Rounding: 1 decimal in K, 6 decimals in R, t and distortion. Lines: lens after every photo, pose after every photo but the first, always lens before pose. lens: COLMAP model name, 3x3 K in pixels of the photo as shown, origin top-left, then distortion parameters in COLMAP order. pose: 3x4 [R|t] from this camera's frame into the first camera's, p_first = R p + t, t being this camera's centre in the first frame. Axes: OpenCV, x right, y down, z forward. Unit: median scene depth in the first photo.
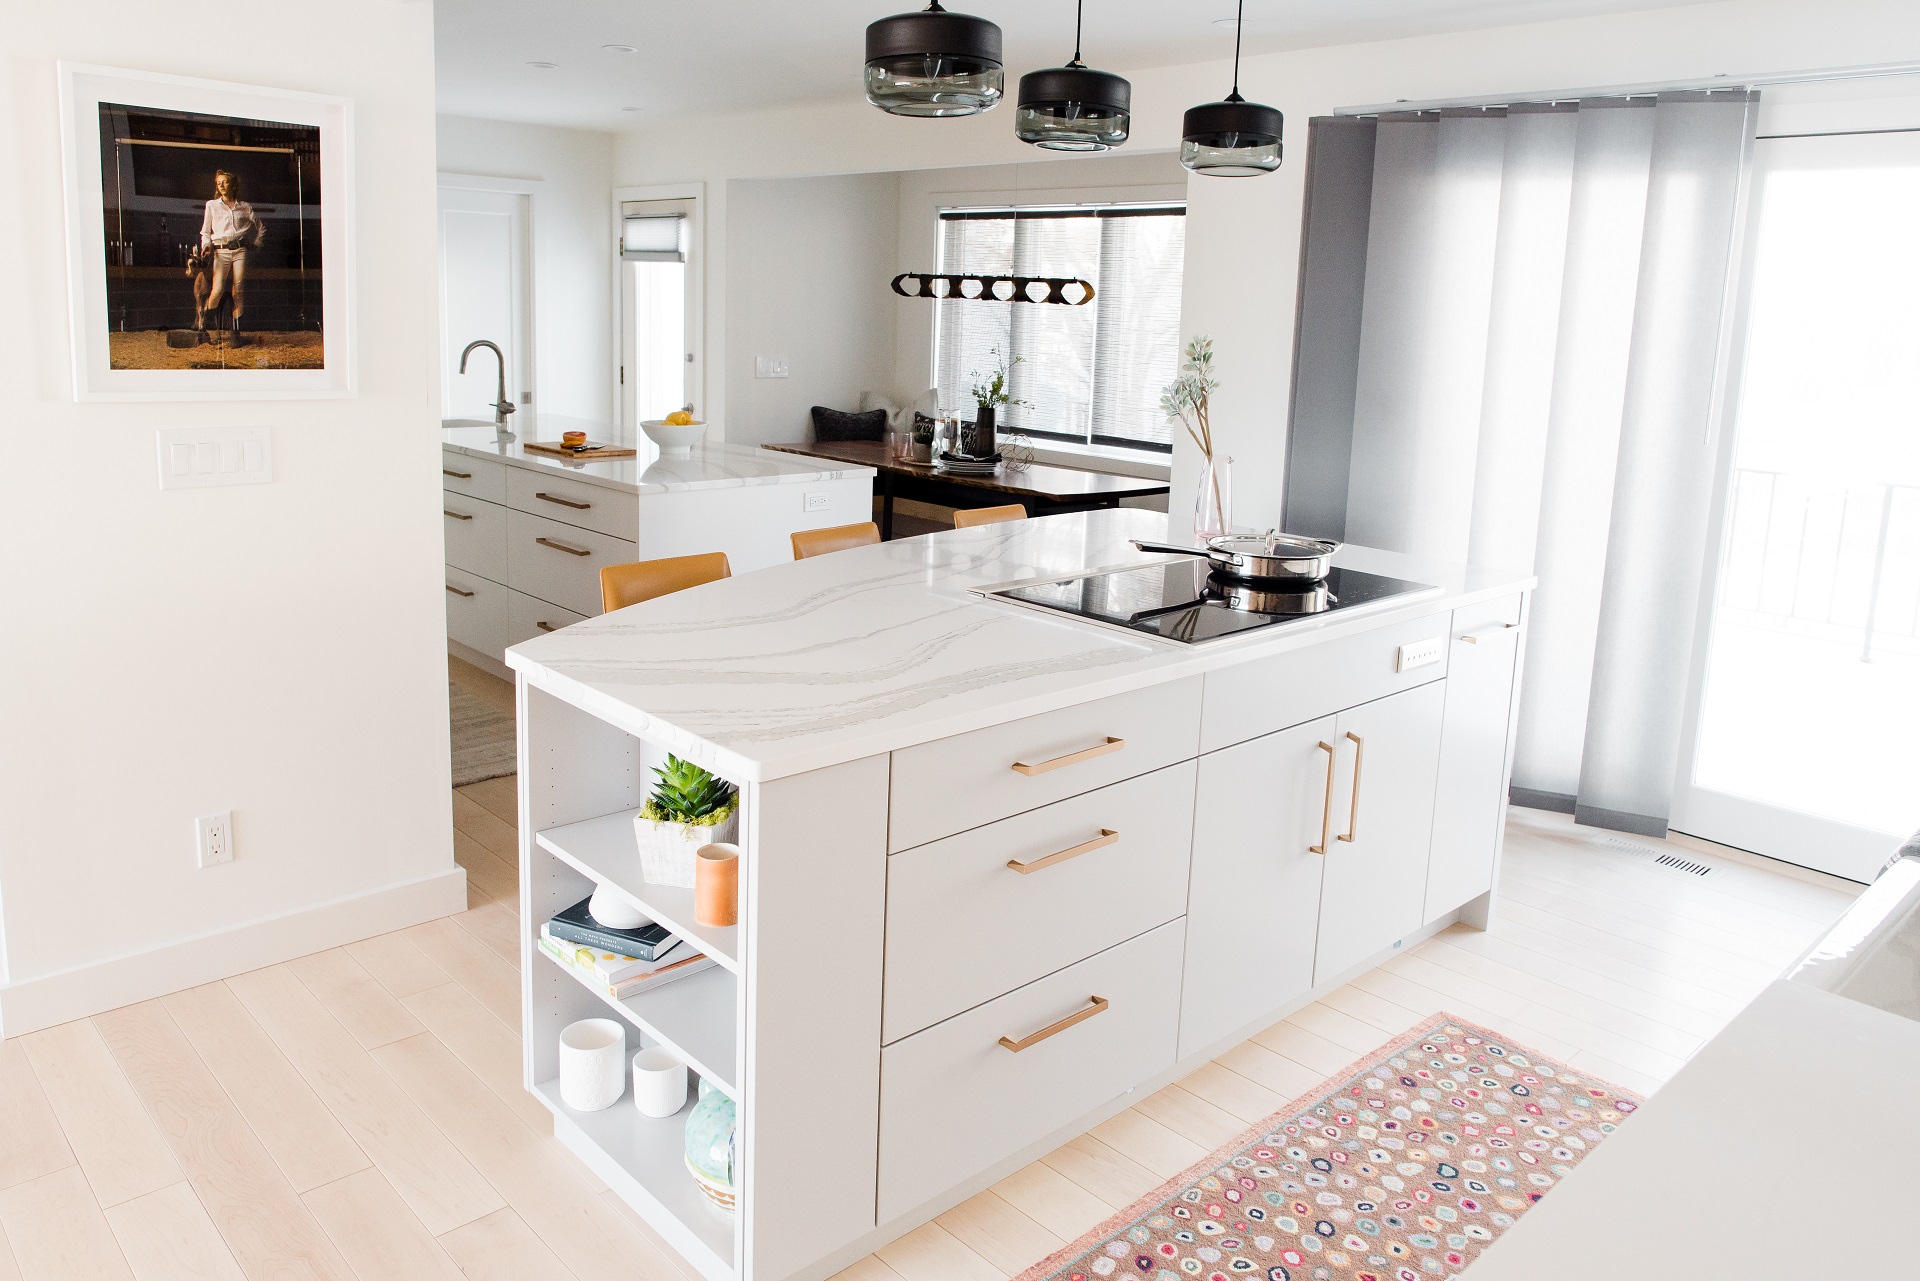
lens RADIAL K [[1431.9, 0, 950.4], [0, 1431.9, 537.5], [0, 0, 1]] dist [-0.011039, -0.003940]
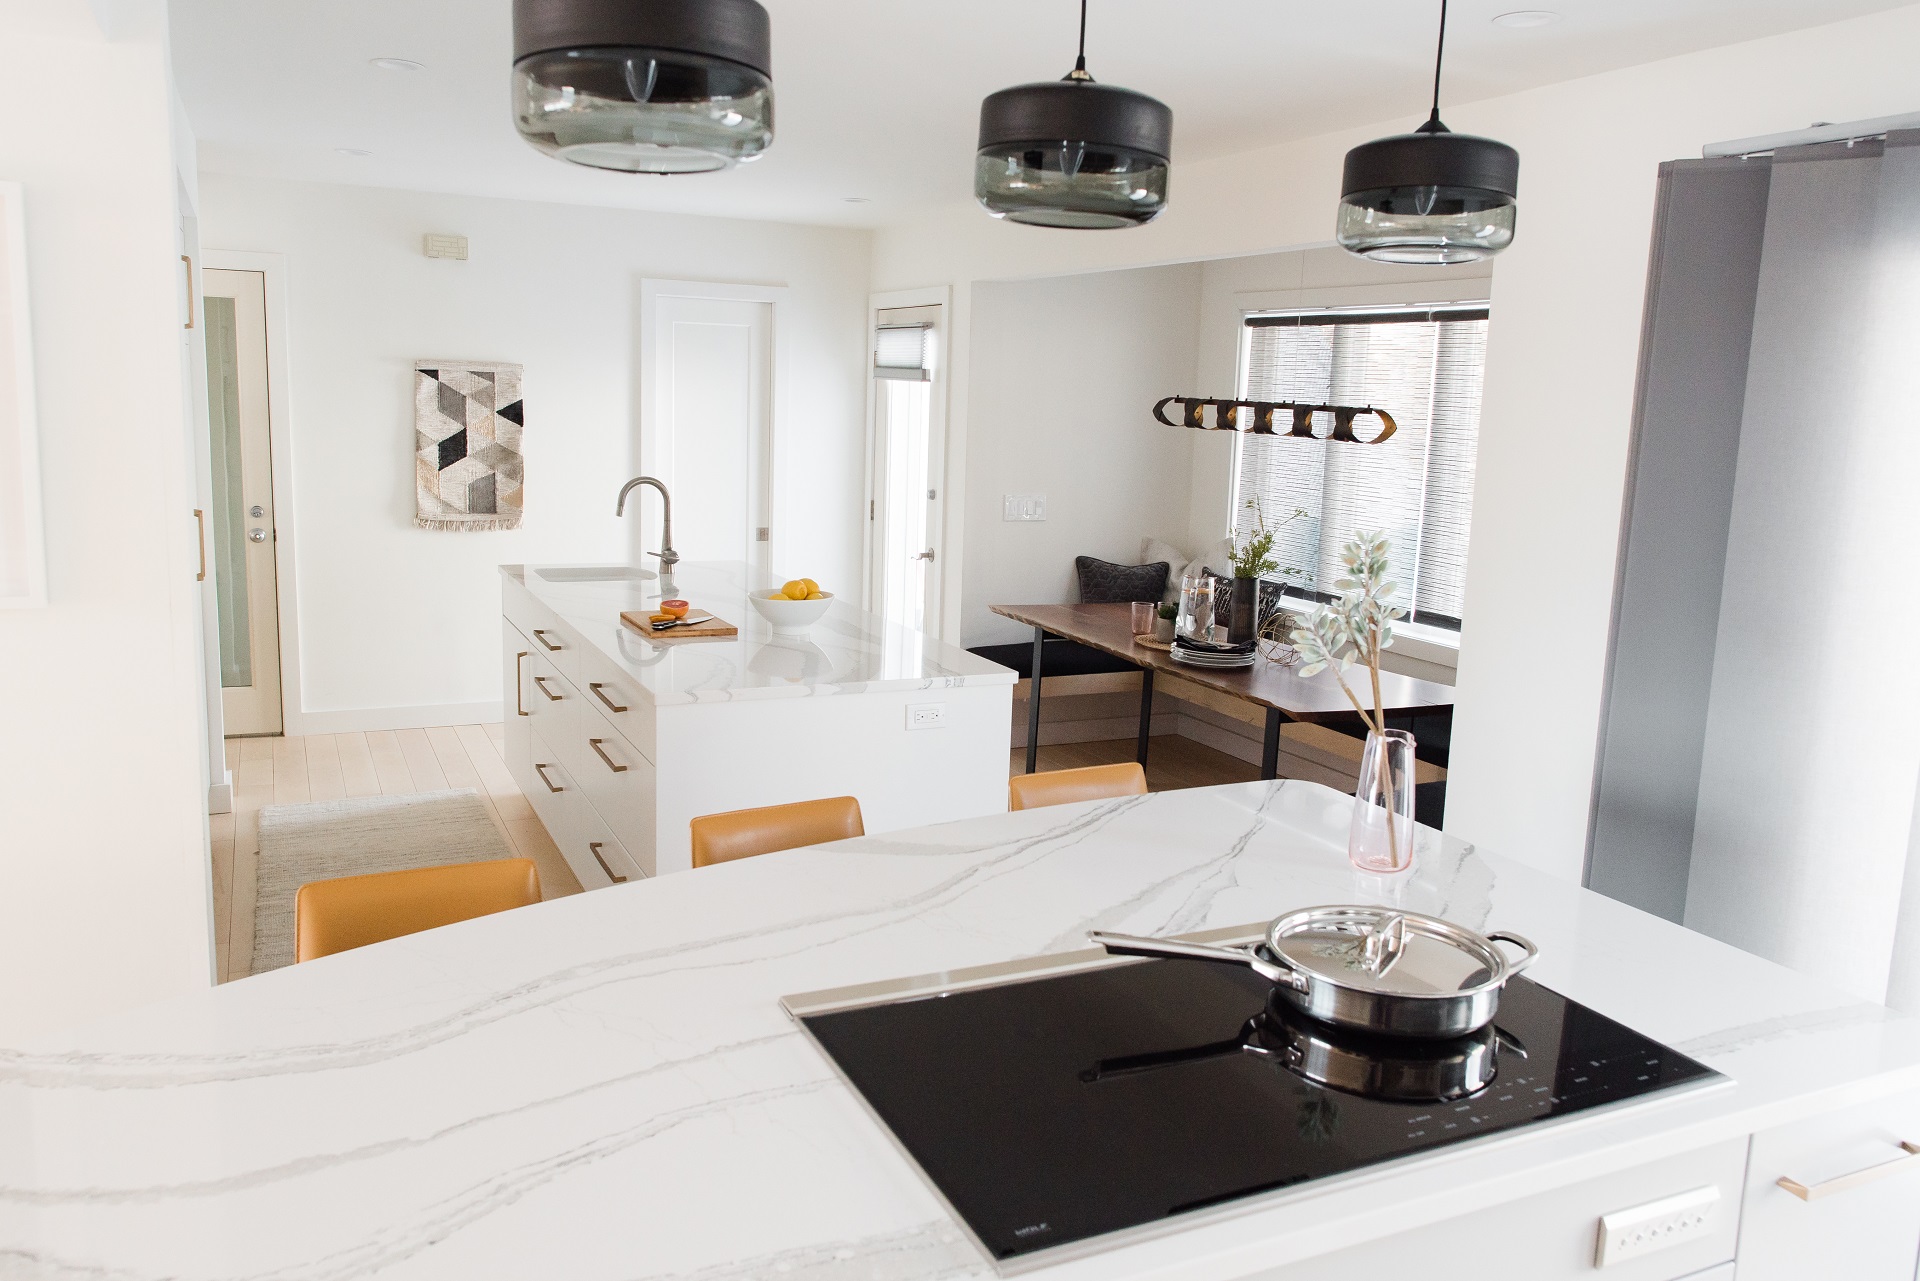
lens RADIAL K [[1487.3, 0, 960.0], [0, 1487.3, 640.5], [0, 0, 1]] dist [-0.009839, 0.048983]
pose [[0.954072, 0.048953, -0.295551, 0.117235], [-0.050611, 0.998716, 0.002040, -0.052516], [0.295271, 0.013012, 0.955325, 0.212572]]
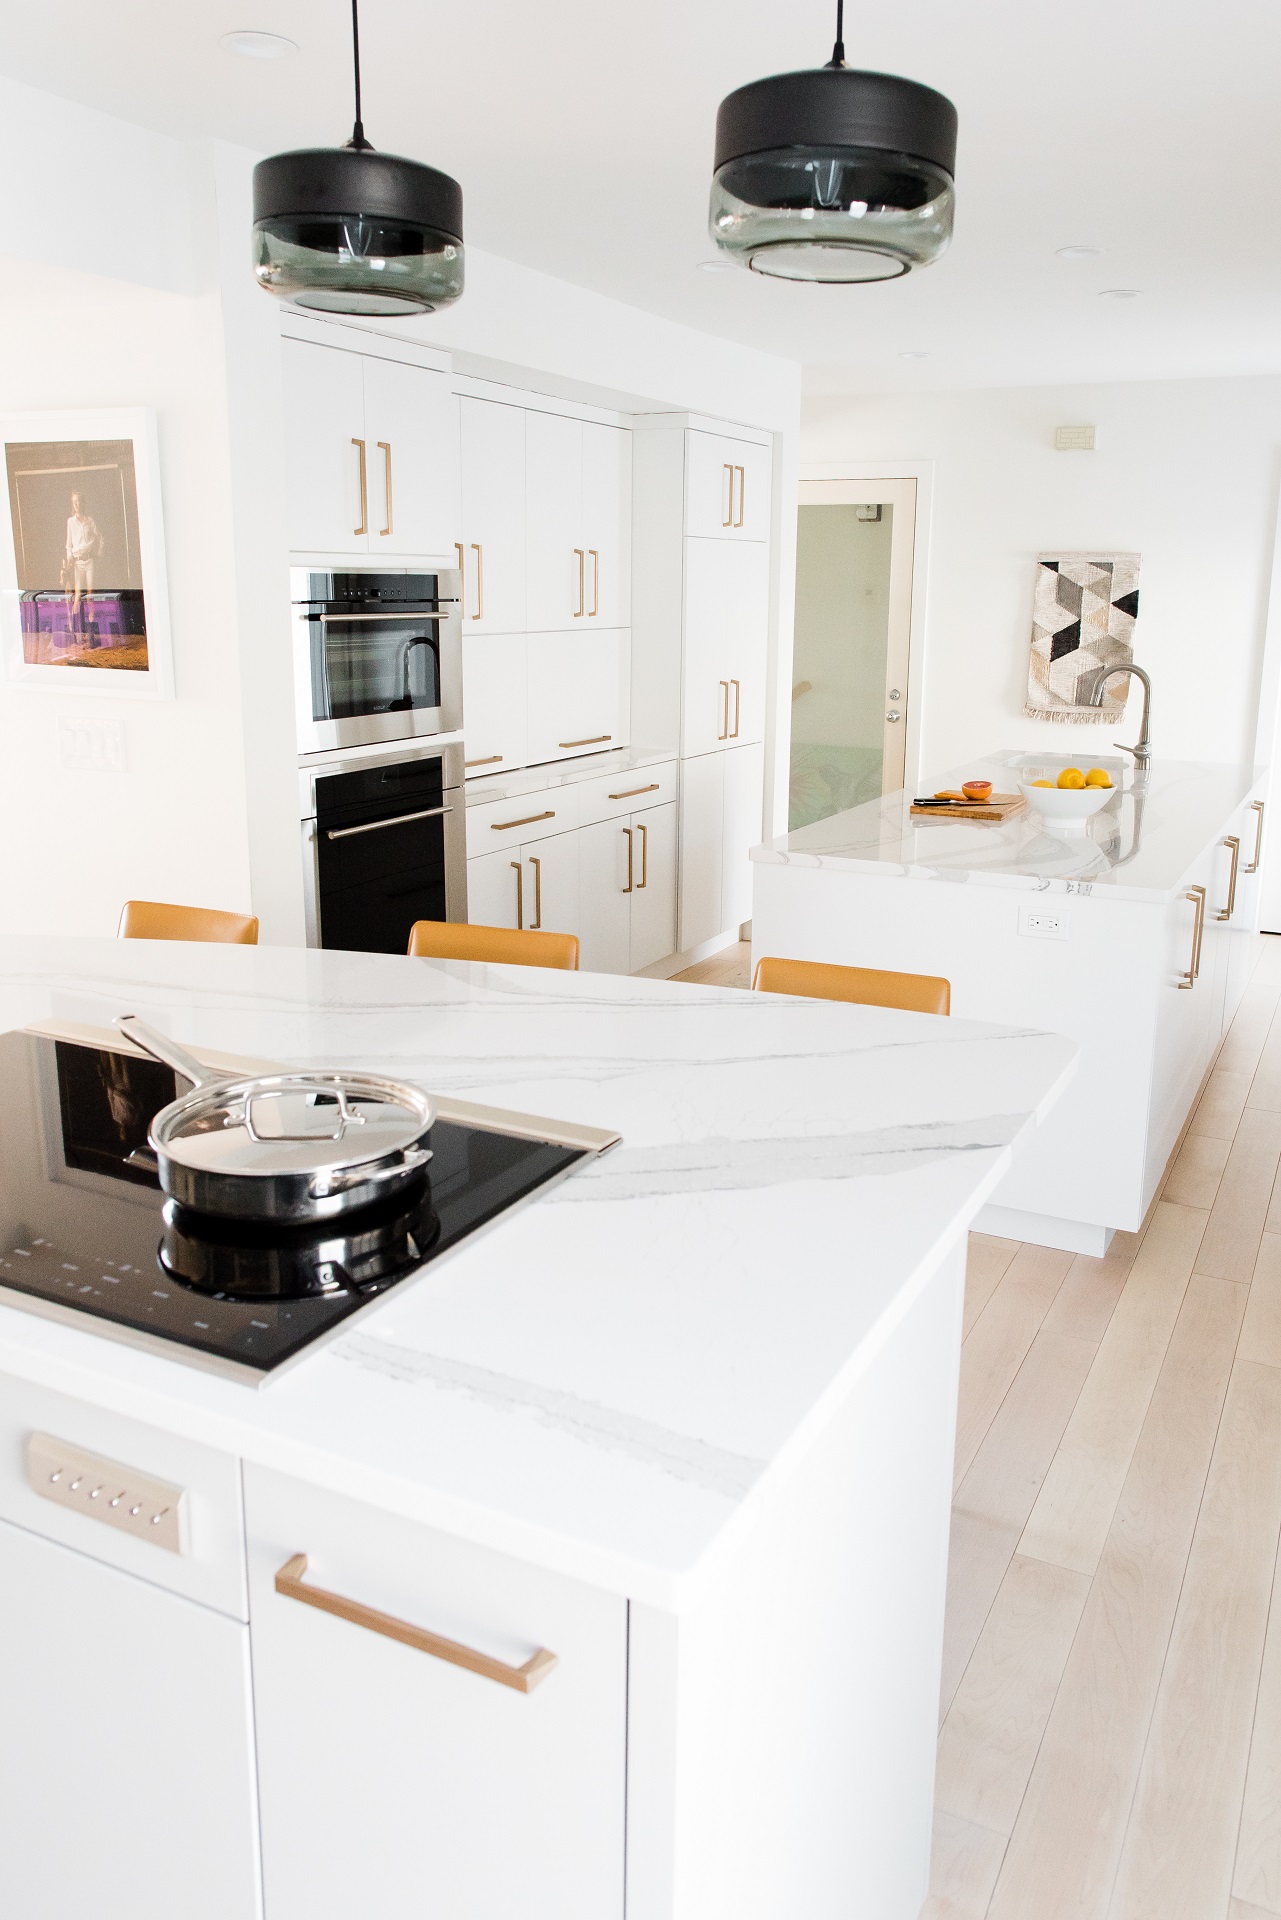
lens RADIAL K [[1431.9, 0, 634.4], [0, 1431.9, 923.8], [0, 0, 1]] dist [-0.011039, -0.003940]
pose [[0.333352, 0.188240, -0.923819, 0.341282], [-0.152390, 0.977738, 0.144239, -0.069811], [0.930405, 0.092699, 0.354617, 0.478366]]
